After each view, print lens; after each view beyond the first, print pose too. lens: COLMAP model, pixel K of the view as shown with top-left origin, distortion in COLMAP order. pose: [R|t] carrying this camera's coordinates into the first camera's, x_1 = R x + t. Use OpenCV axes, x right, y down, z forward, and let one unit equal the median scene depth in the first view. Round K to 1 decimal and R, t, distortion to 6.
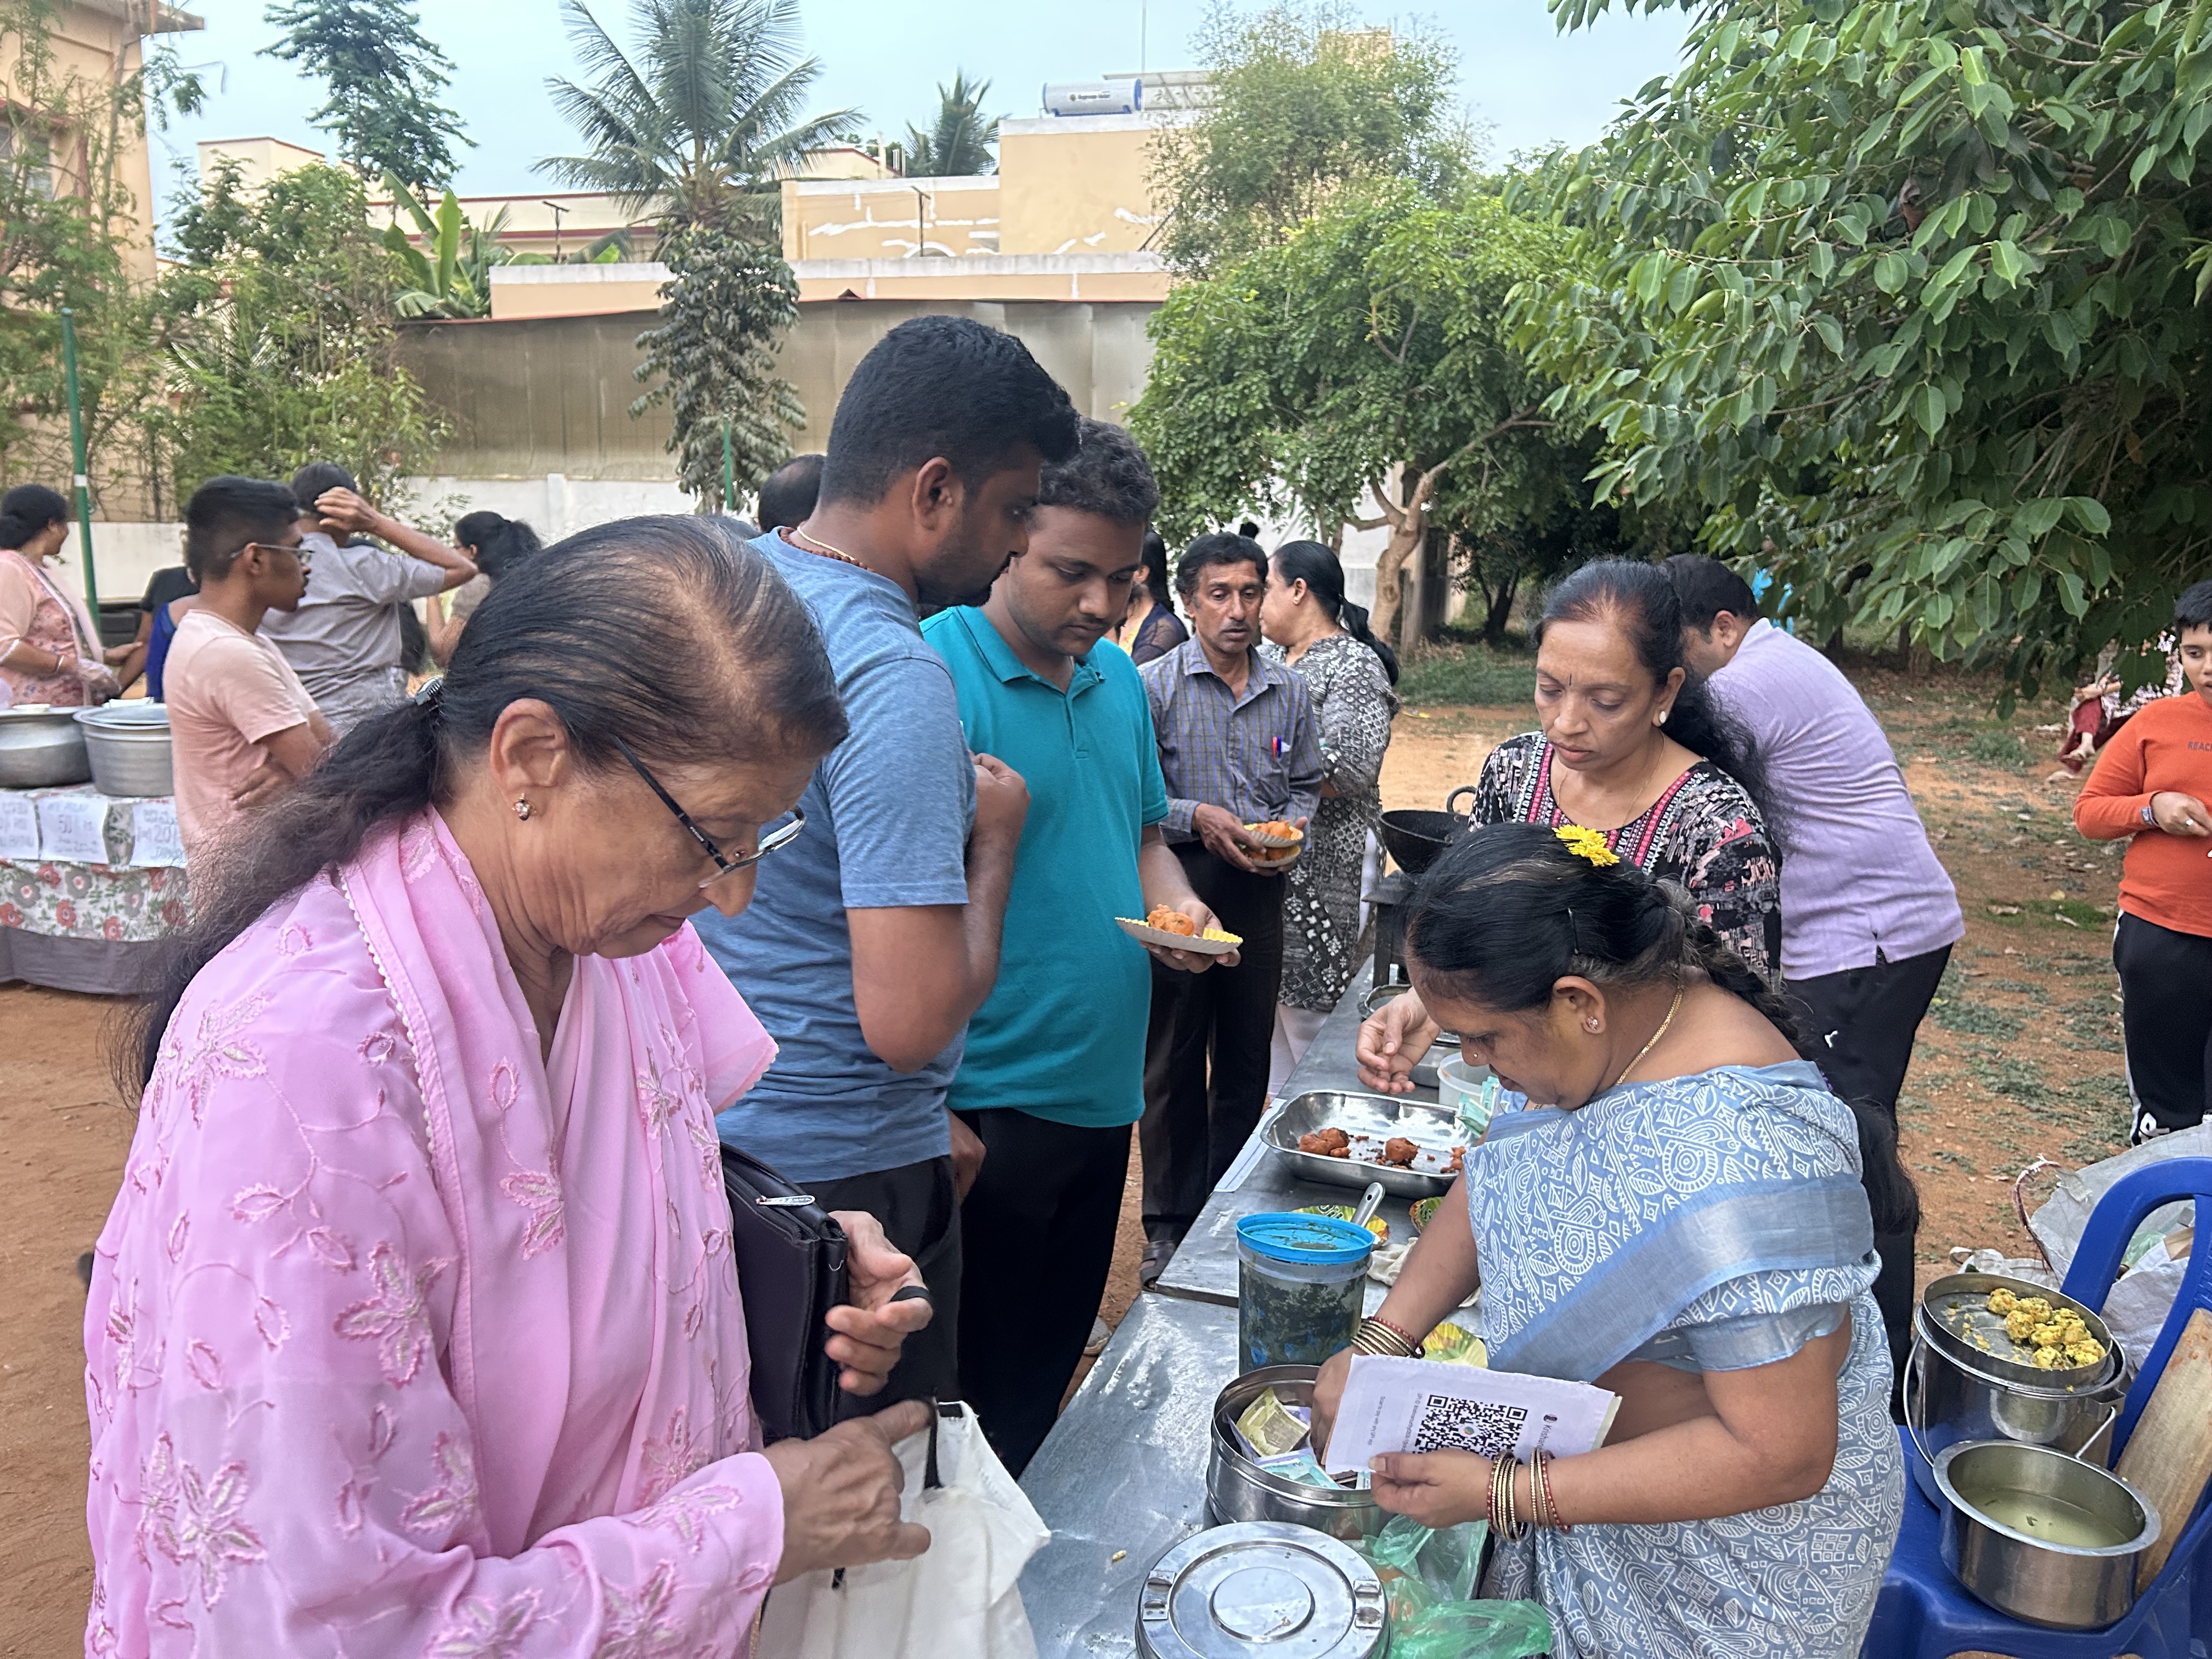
lens RADIAL K [[1695.5, 0, 1152.7], [0, 1695.5, 831.1], [0, 0, 1]] dist [0.029631, -0.027818]
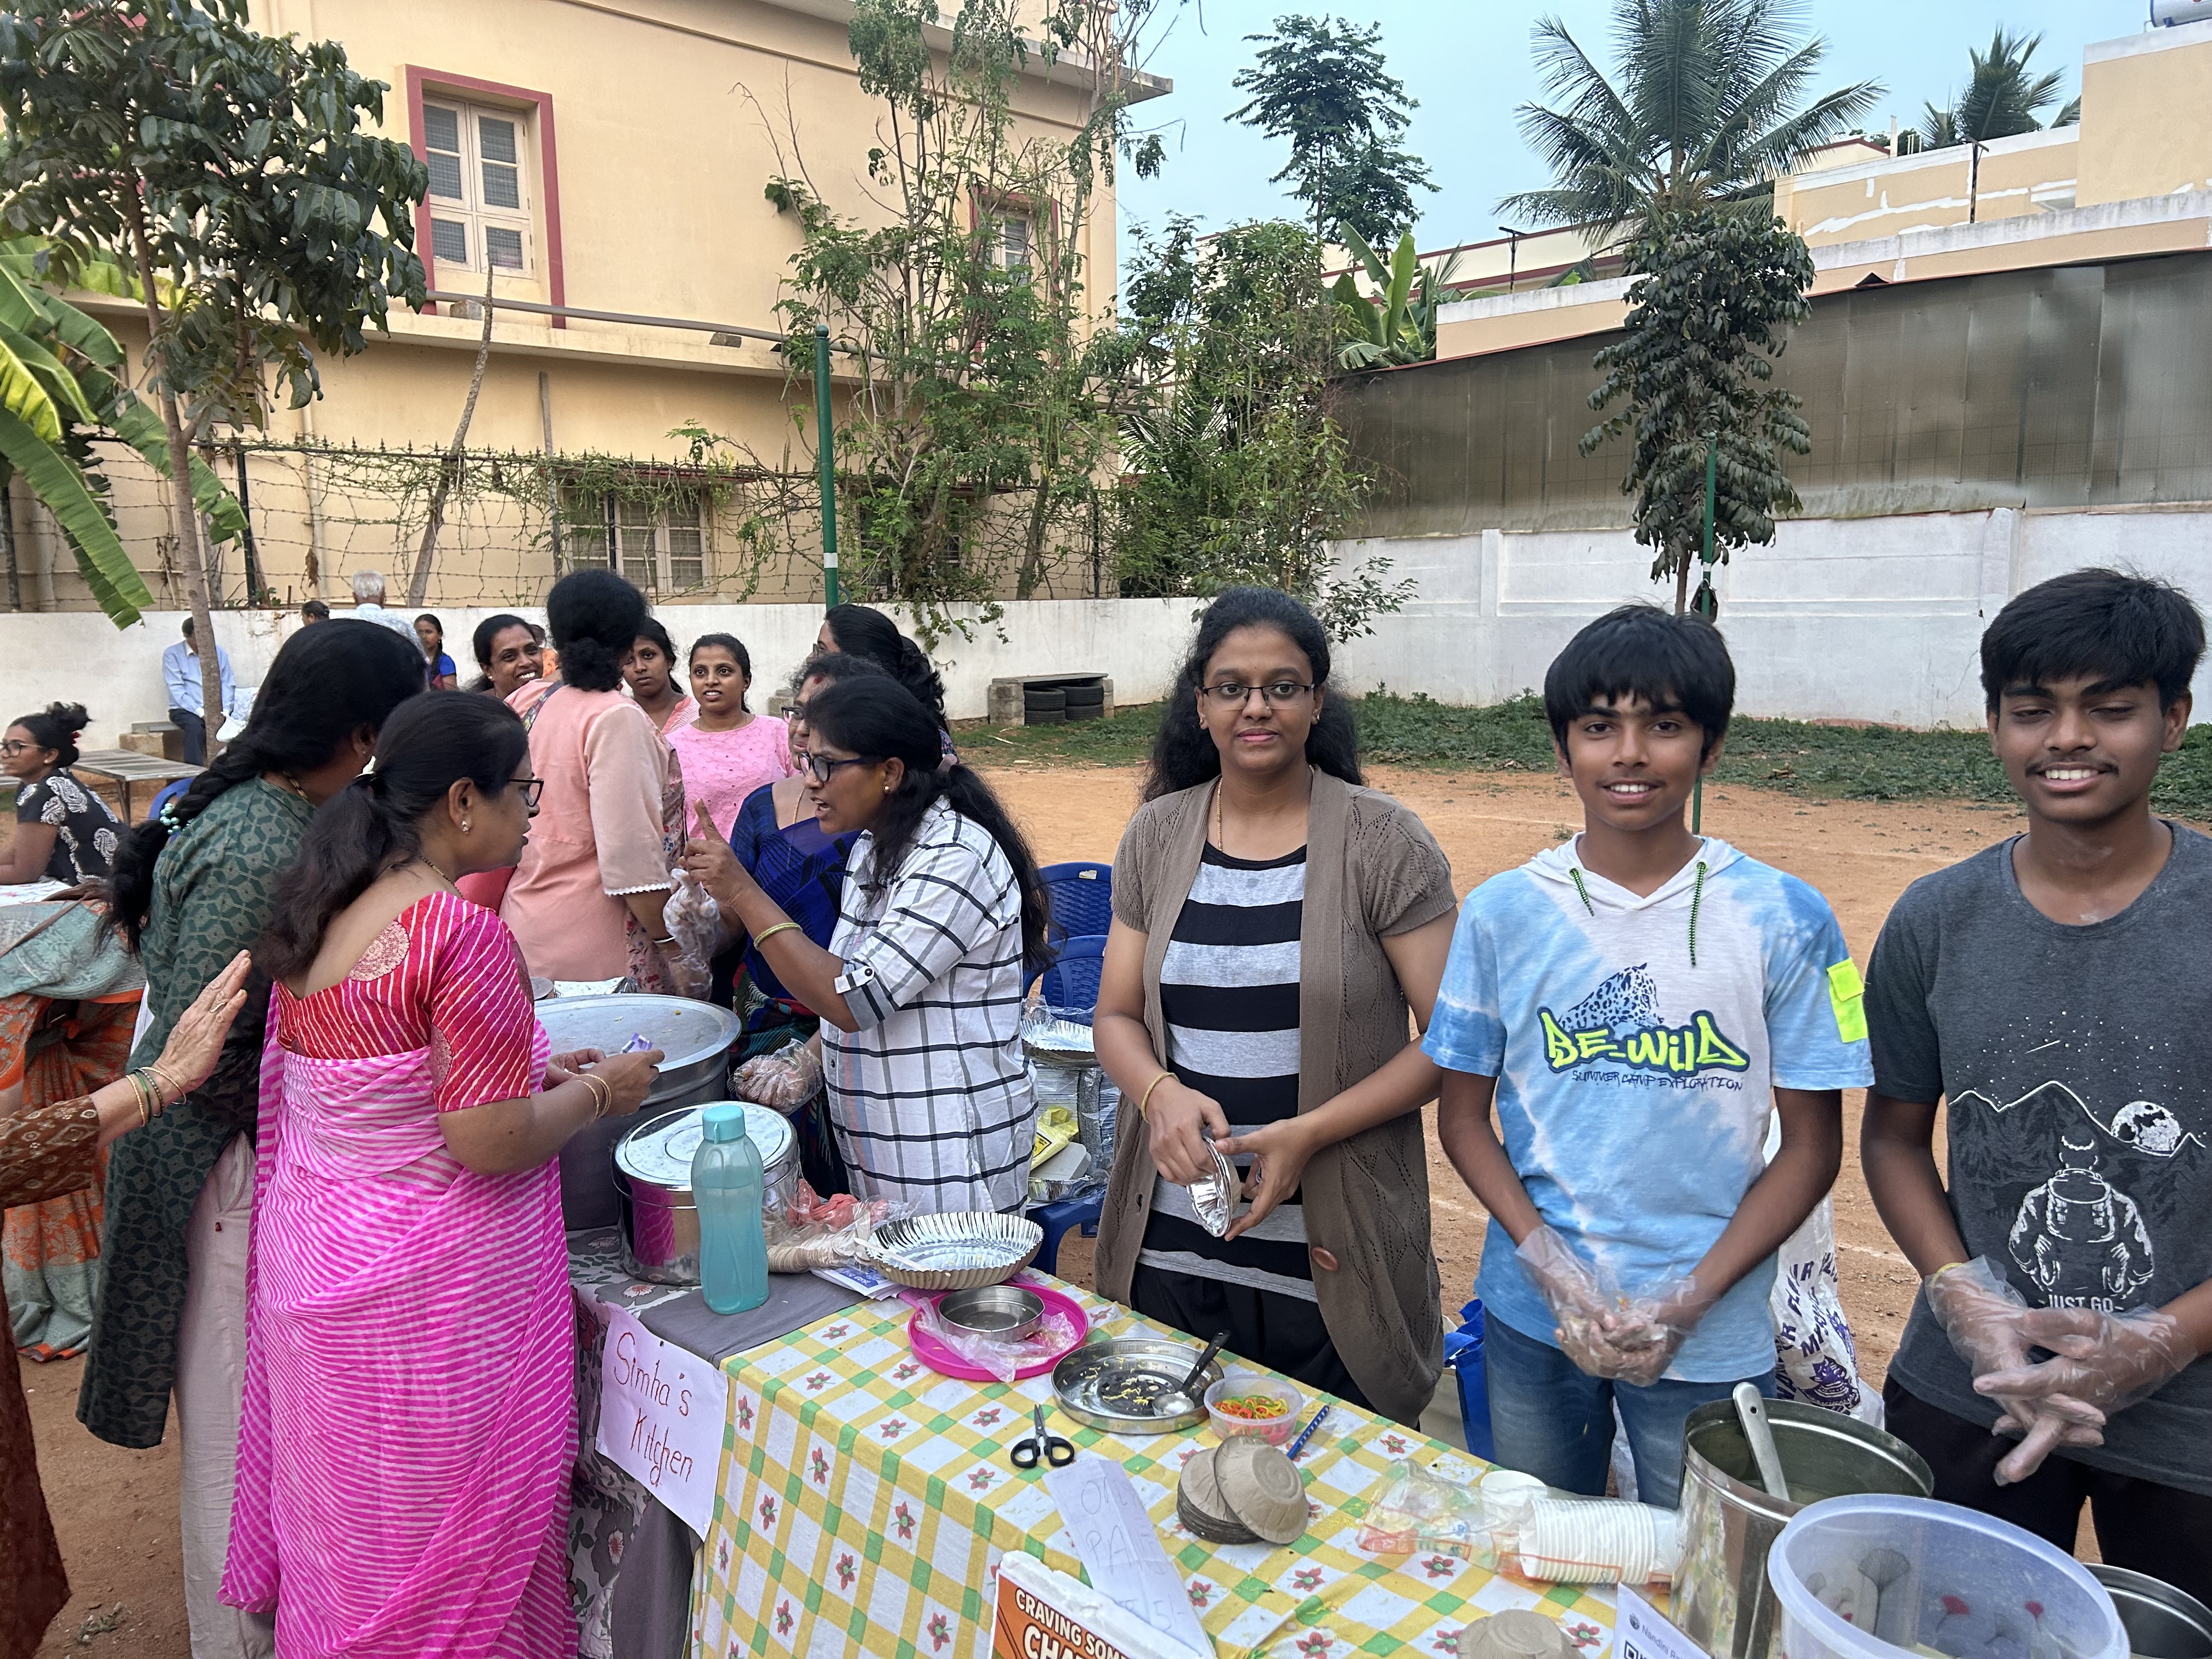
lens RADIAL K [[1695.5, 0, 1103.0], [0, 1695.5, 819.9], [0, 0, 1]] dist [0.029631, -0.027818]
pose [[0.846339, 0.044726, -0.530764, -0.055415], [-0.064463, 0.997745, -0.018714, -0.035224], [0.528730, 0.050053, 0.847313, 0.181457]]
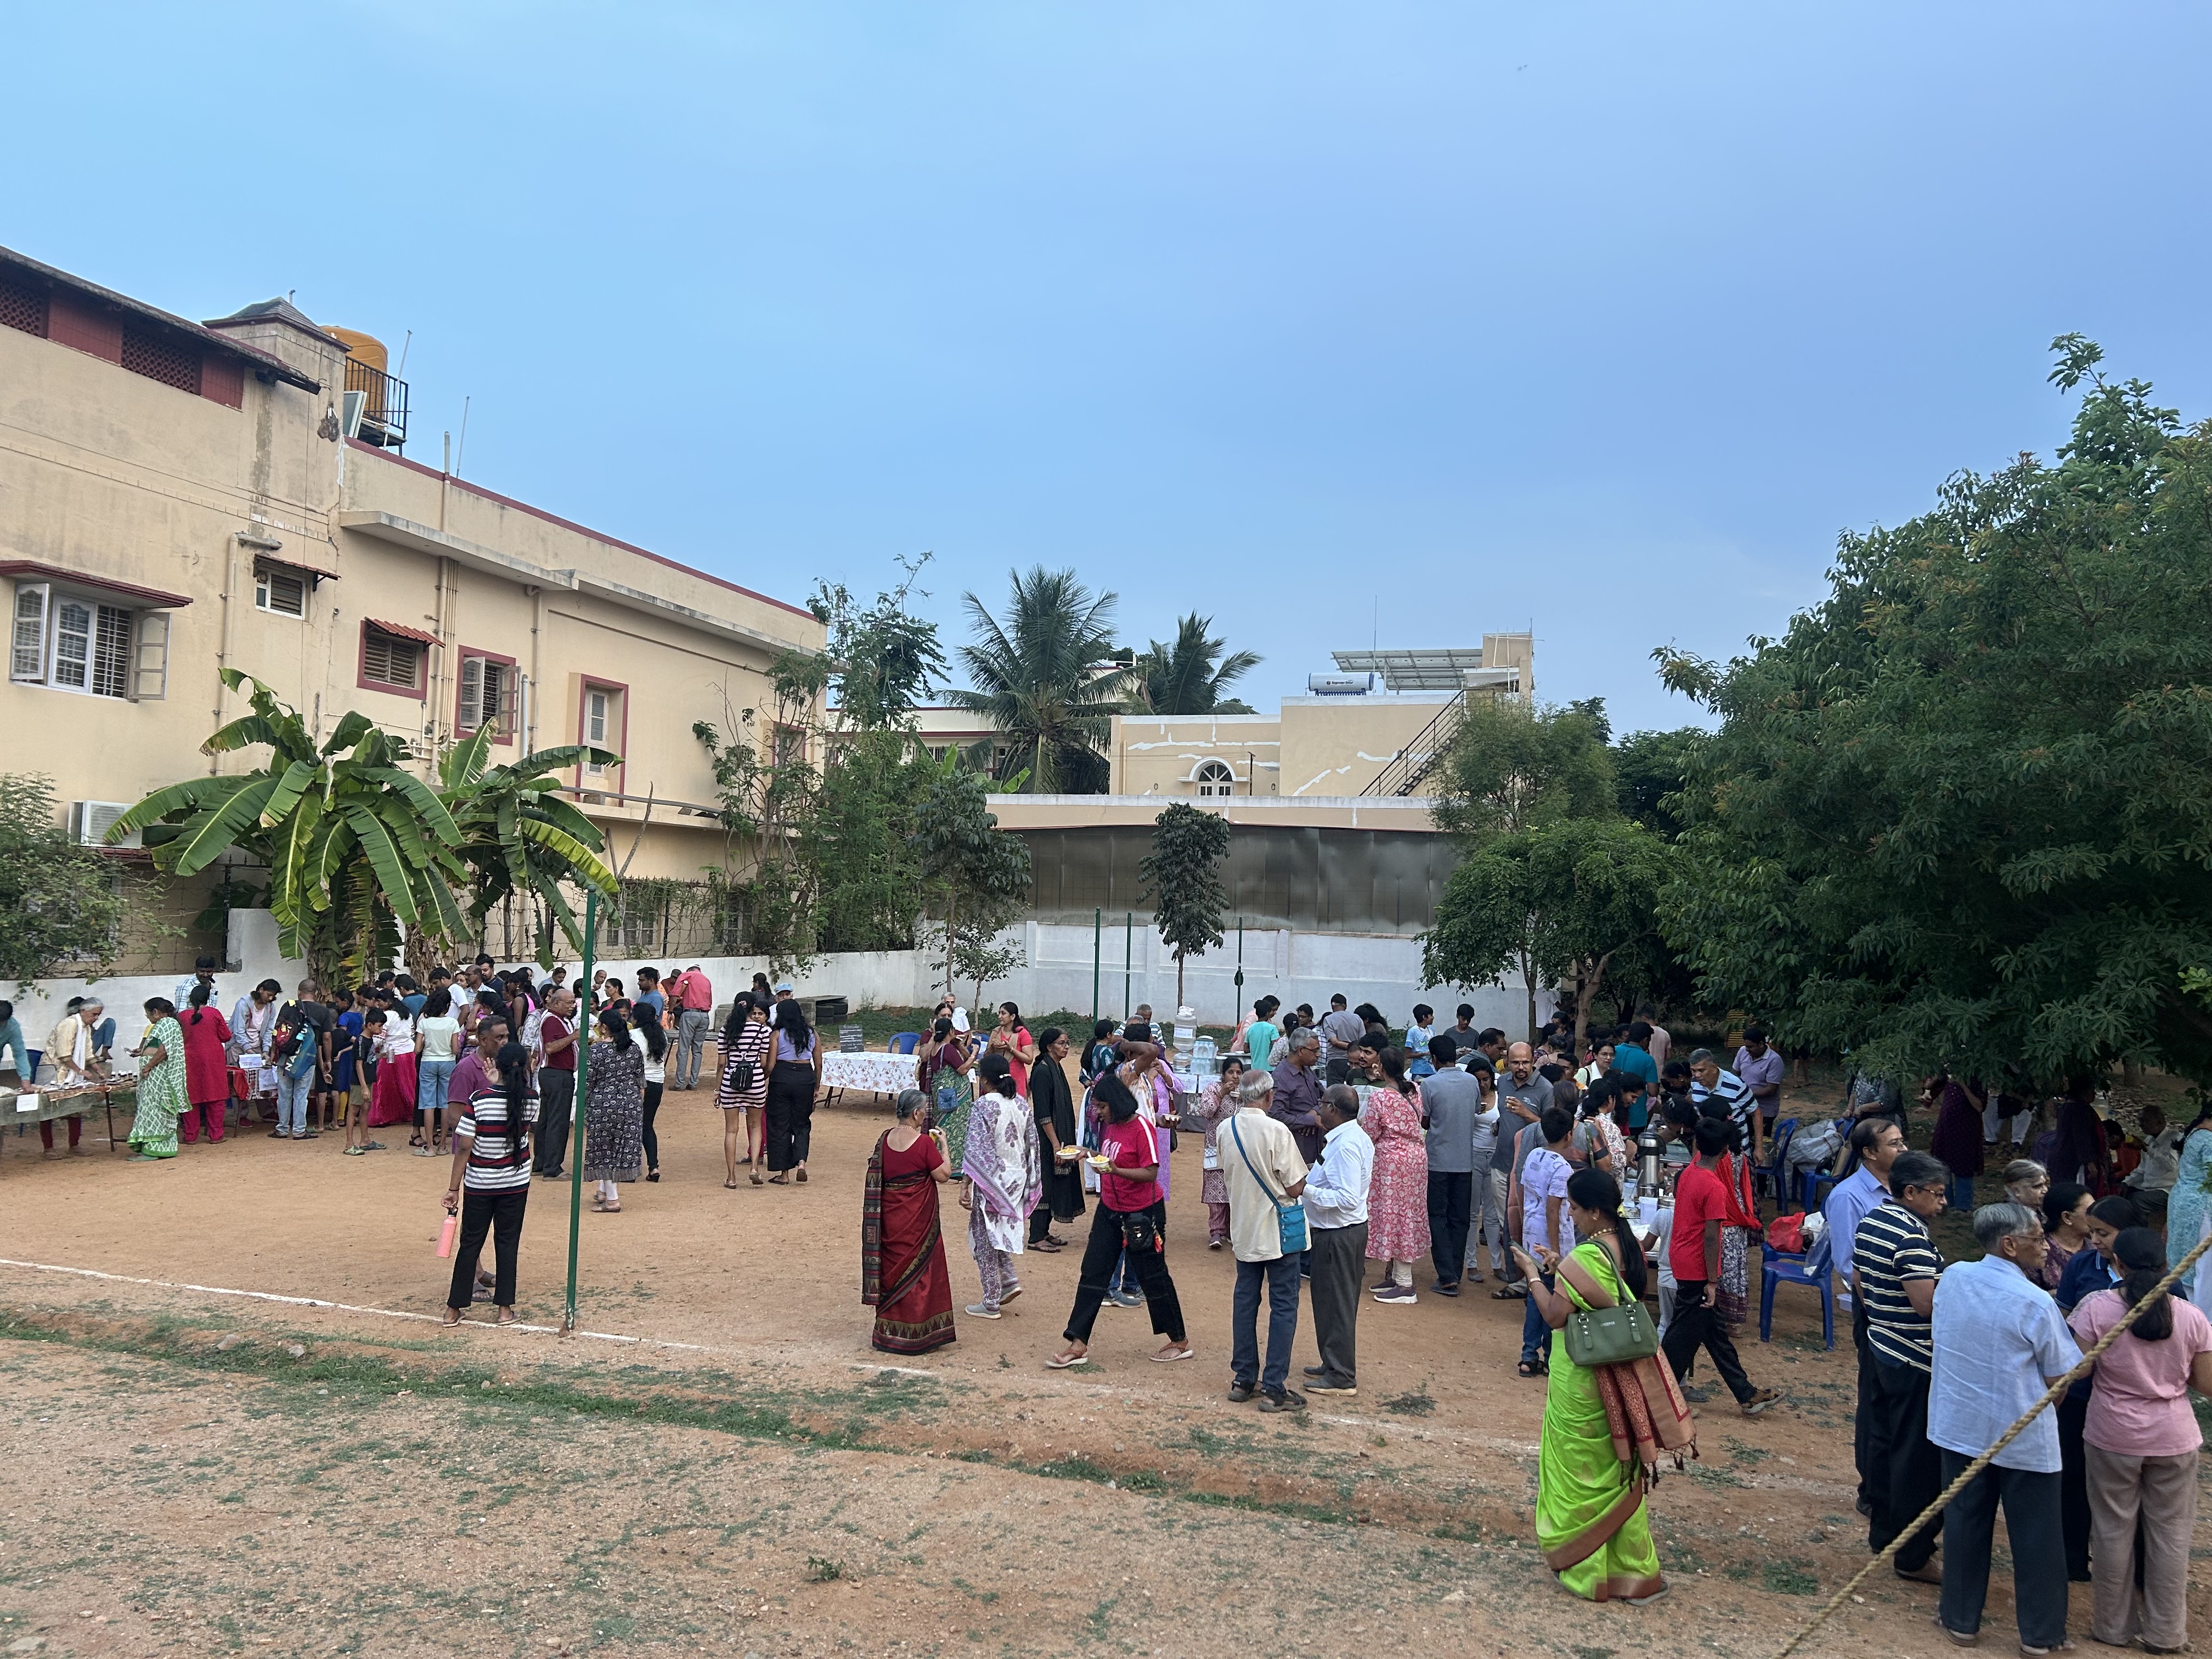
lens RADIAL K [[1695.5, 0, 1114.7], [0, 1695.5, 843.2], [0, 0, 1]] dist [0.029631, -0.027818]
pose [[0.997661, 0.008115, -0.067878, -0.182772], [-0.022207, 0.977552, -0.209520, 0.063419], [0.064654, 0.210538, 0.975445, -0.672728]]
